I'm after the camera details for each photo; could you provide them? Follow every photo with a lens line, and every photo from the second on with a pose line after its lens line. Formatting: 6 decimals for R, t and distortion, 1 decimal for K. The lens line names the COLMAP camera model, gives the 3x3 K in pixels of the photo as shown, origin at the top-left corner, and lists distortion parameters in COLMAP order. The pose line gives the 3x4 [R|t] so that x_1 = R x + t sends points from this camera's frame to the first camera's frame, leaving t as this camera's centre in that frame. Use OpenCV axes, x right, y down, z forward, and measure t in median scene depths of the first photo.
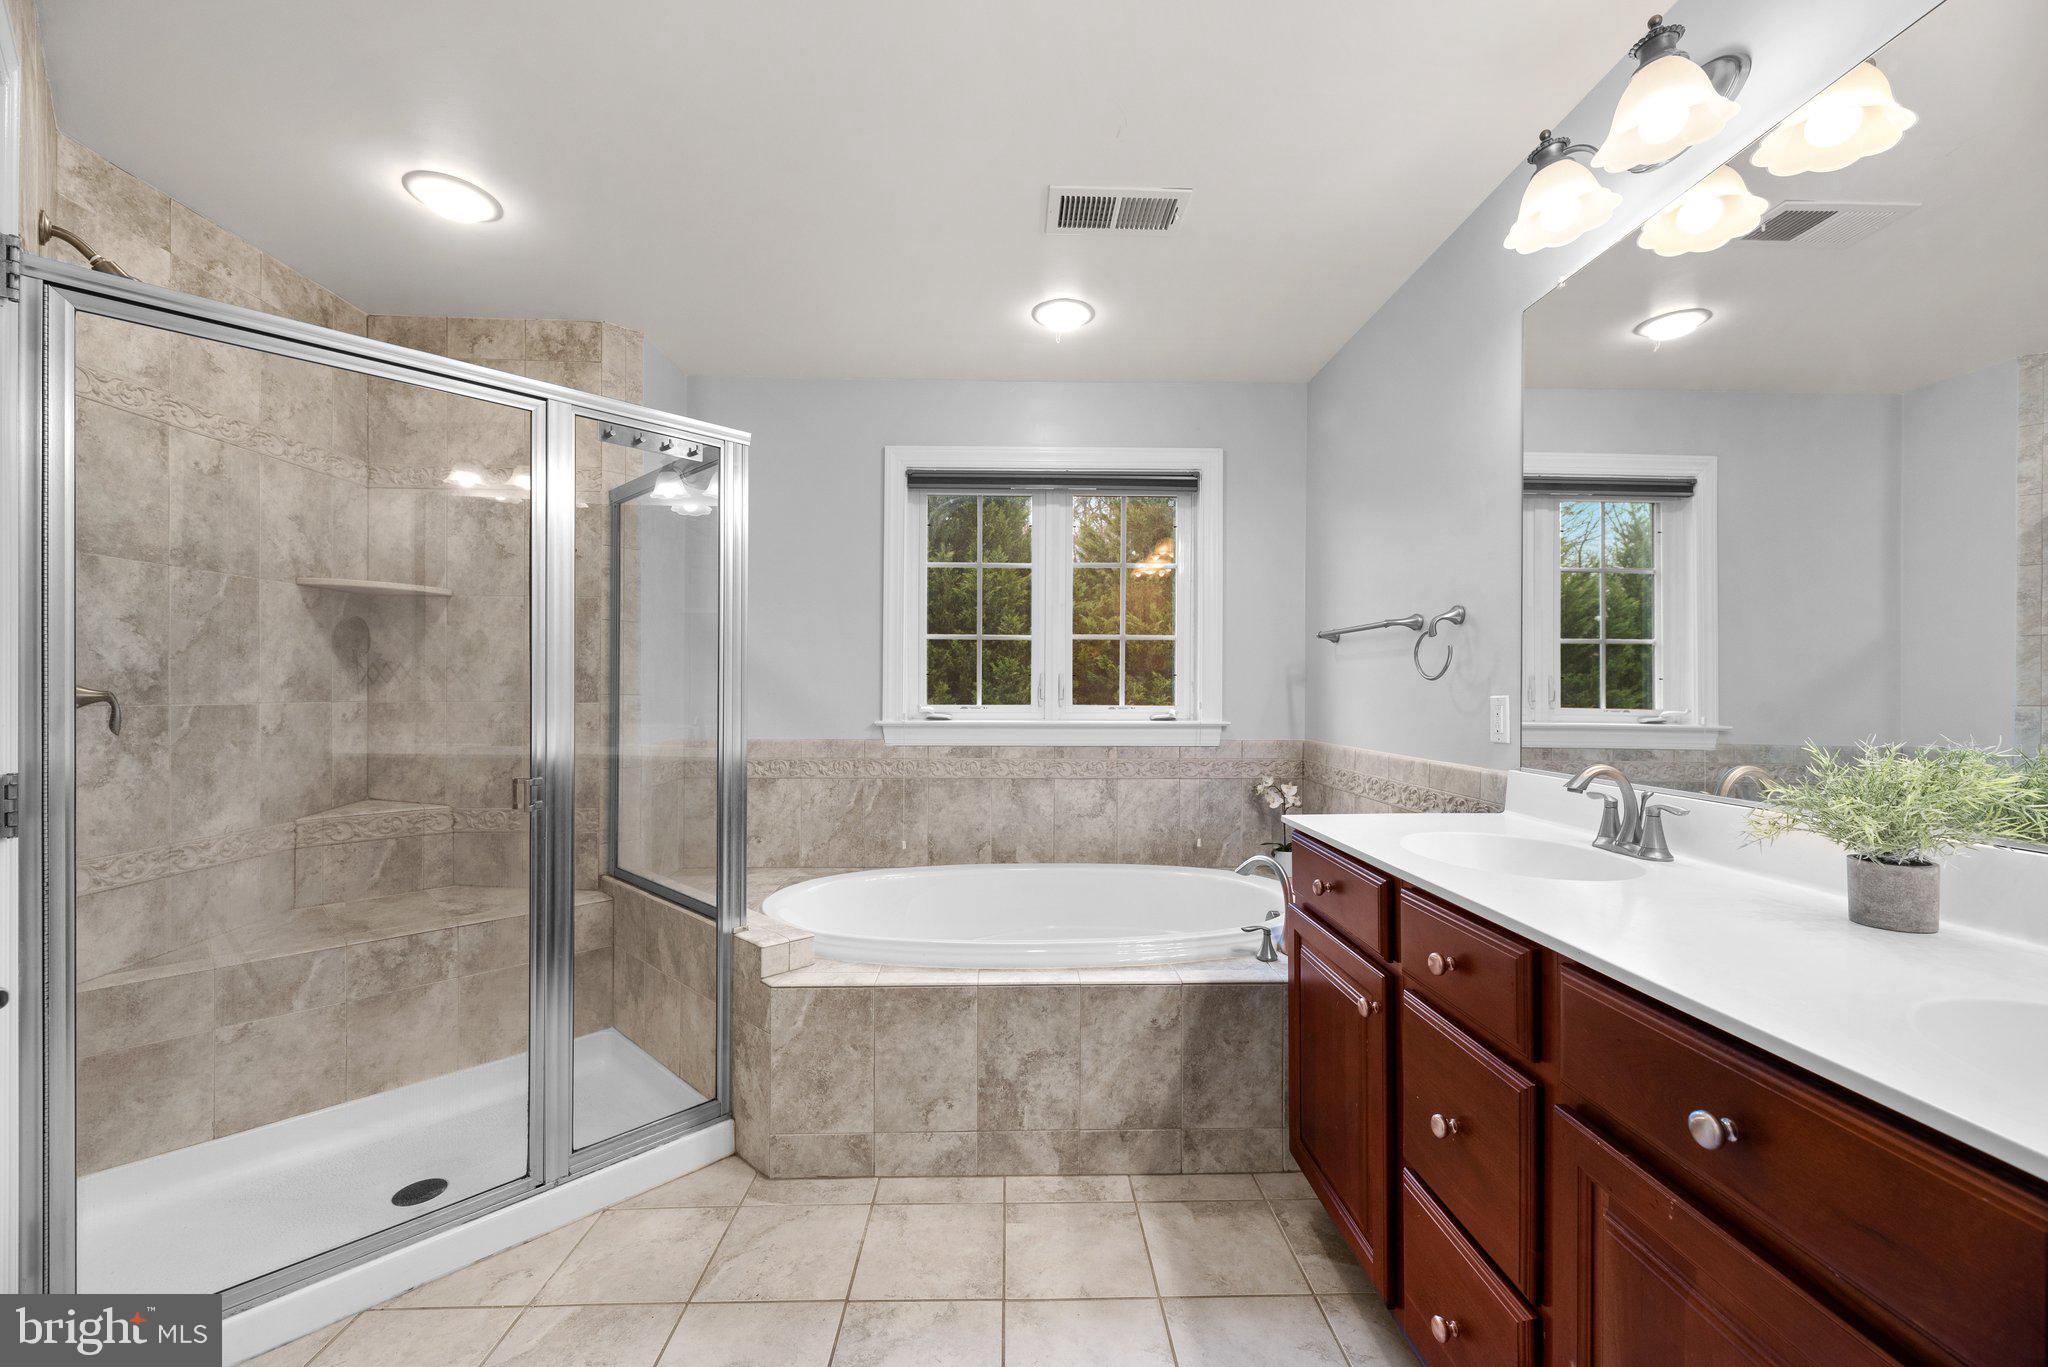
lens RADIAL K [[832.9, 0, 1034.2], [0, 832.9, 681.9], [0, 0, 1]] dist [-0.002498, 0.002340]
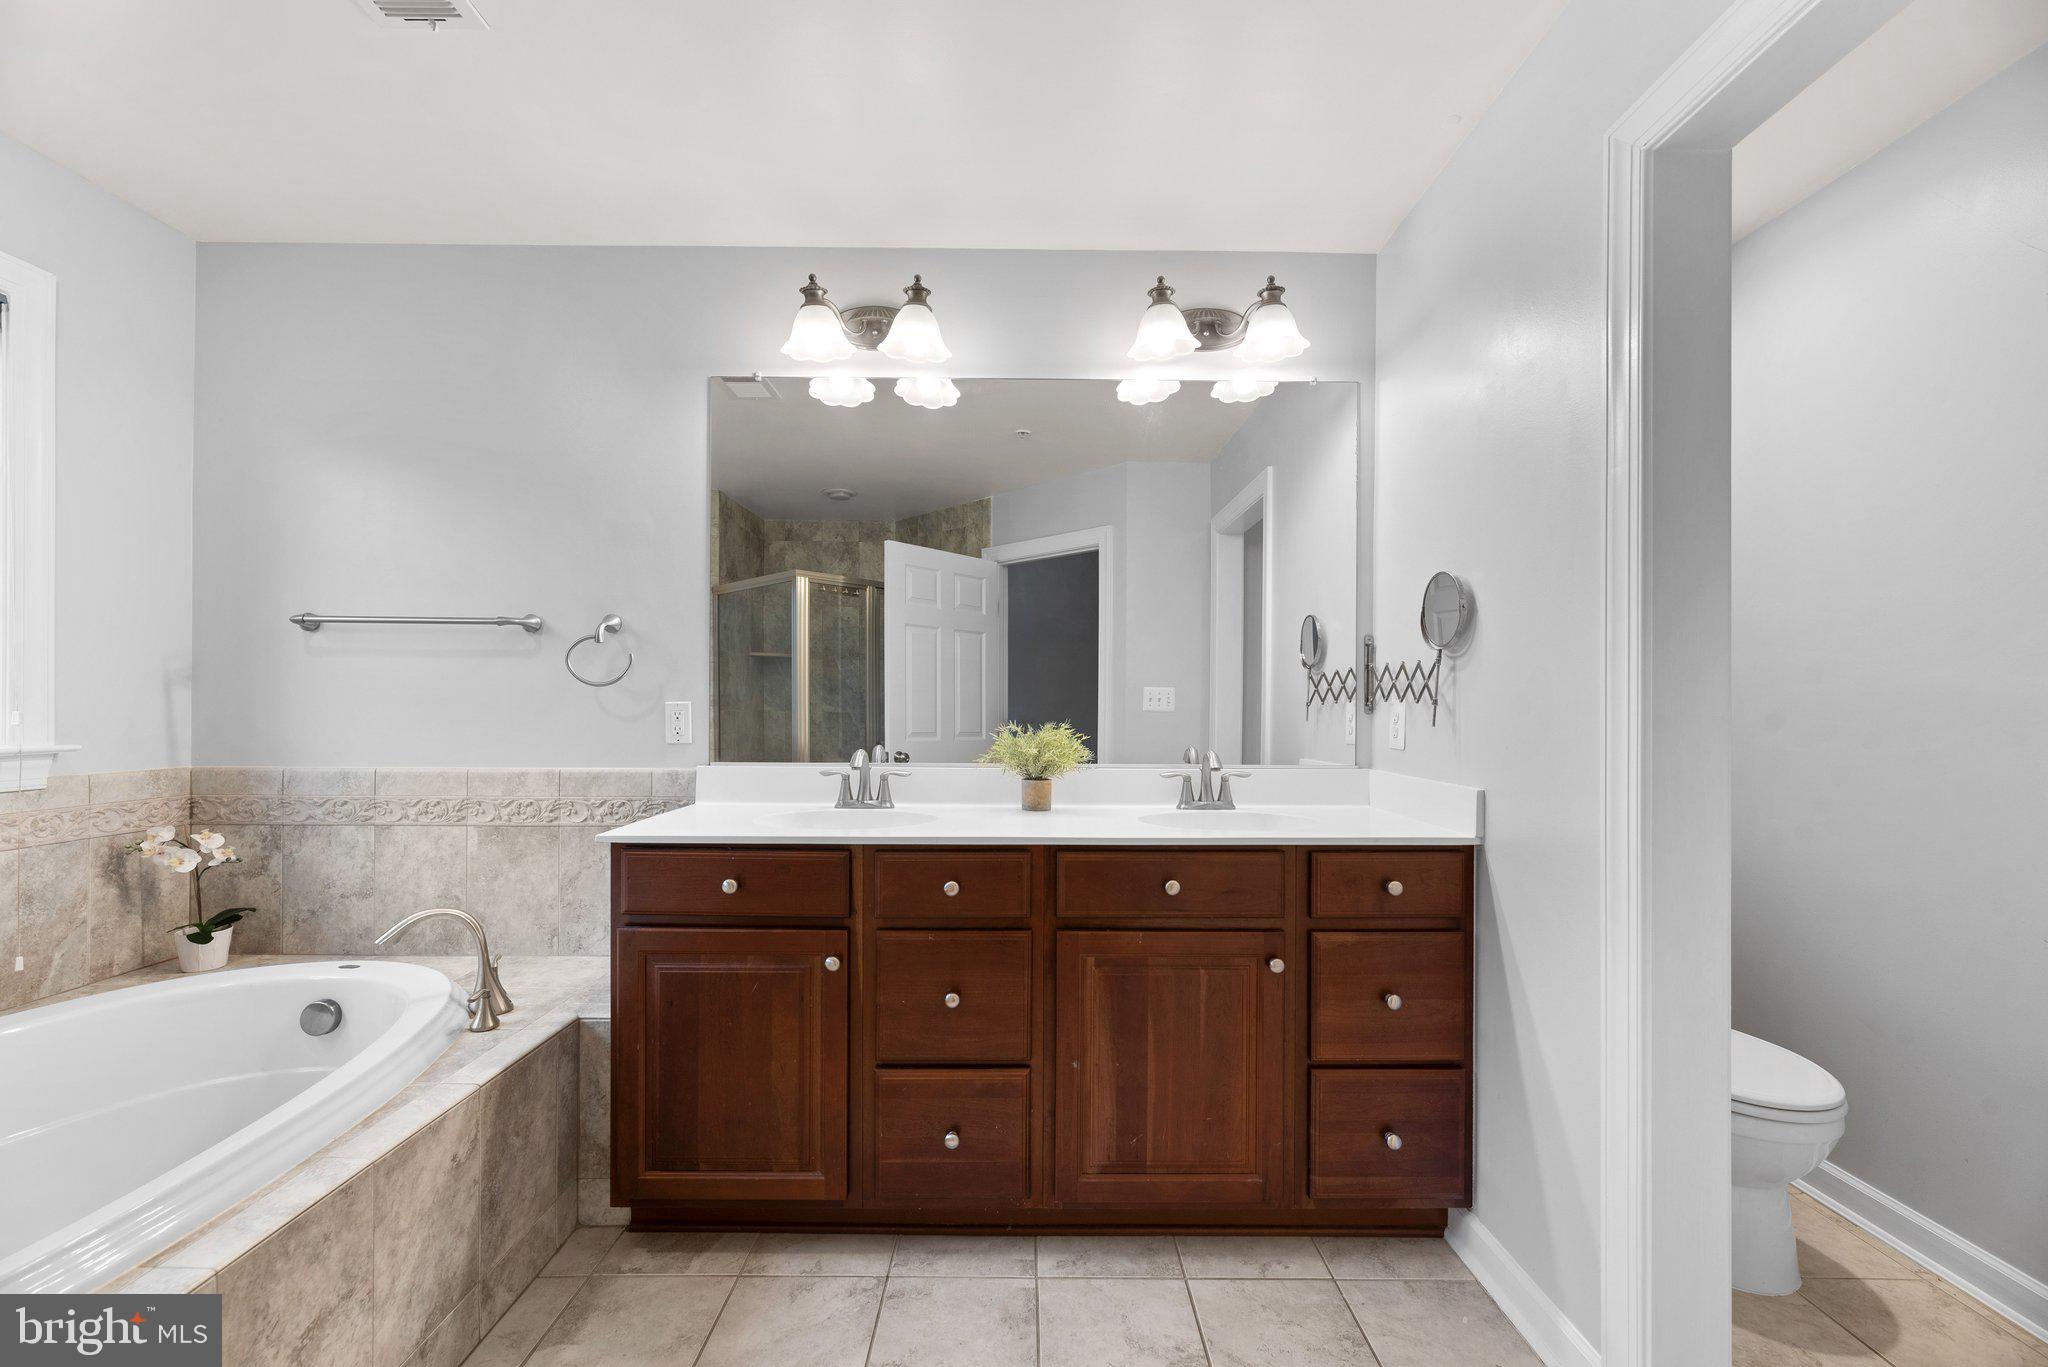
lens RADIAL K [[832.9, 0, 1035.2], [0, 832.9, 695.2], [0, 0, 1]] dist [-0.002498, 0.002340]
pose [[0.021135, 0.008220, 0.999743, -0.560236], [-0.017188, 0.999821, -0.007858, 0.008101], [-0.999629, -0.017018, 0.021272, 0.491911]]
